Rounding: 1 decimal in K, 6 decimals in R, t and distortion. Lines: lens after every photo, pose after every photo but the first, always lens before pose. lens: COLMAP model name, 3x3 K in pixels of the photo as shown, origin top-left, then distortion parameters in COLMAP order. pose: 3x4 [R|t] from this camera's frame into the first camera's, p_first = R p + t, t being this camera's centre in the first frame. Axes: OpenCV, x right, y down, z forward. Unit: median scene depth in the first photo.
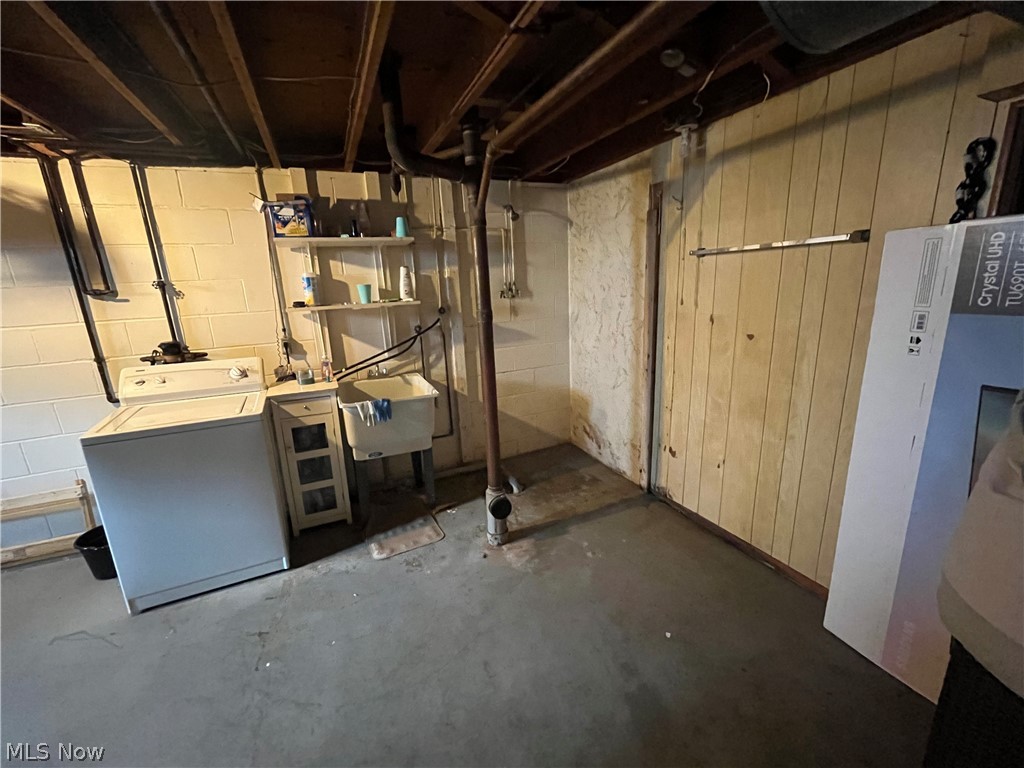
lens RADIAL K [[417.6, 0, 513.3], [0, 417.6, 385.0], [0, 0, 1]] dist [-0.001412, -0.000941]
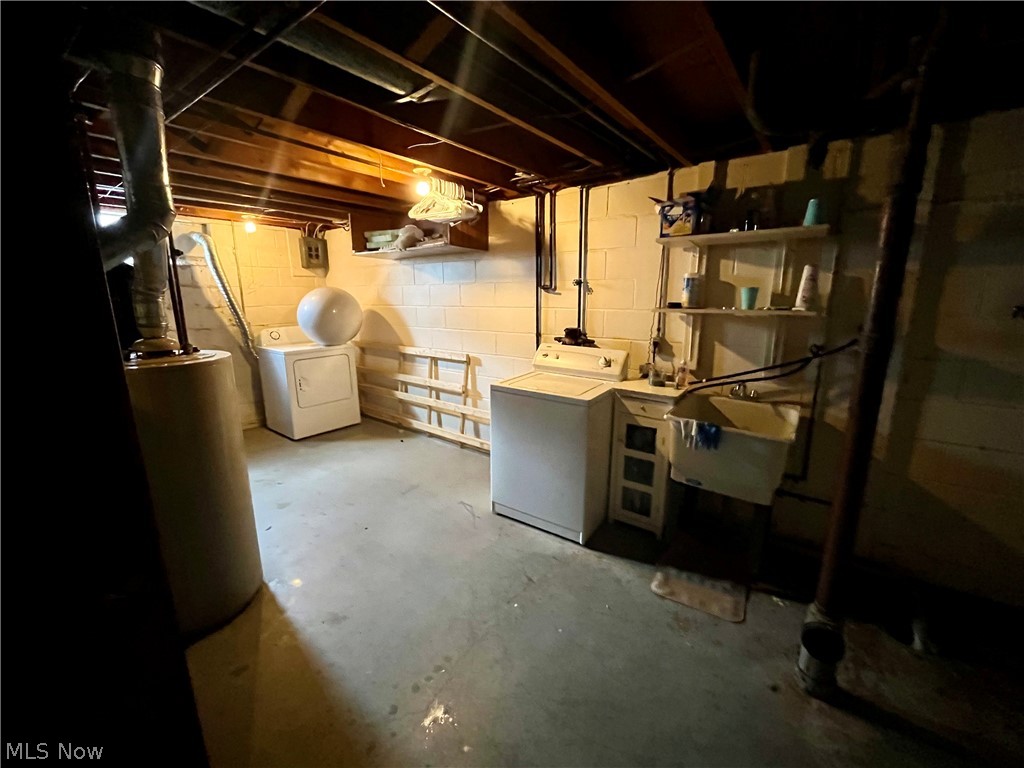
lens RADIAL K [[417.6, 0, 509.4], [0, 417.6, 383.2], [0, 0, 1]] dist [-0.001412, -0.000941]
pose [[0.475788, 0.223376, -0.850723, 0.178722], [-0.228422, 0.965408, 0.125738, -0.052951], [0.849382, 0.134499, 0.510353, 0.201397]]
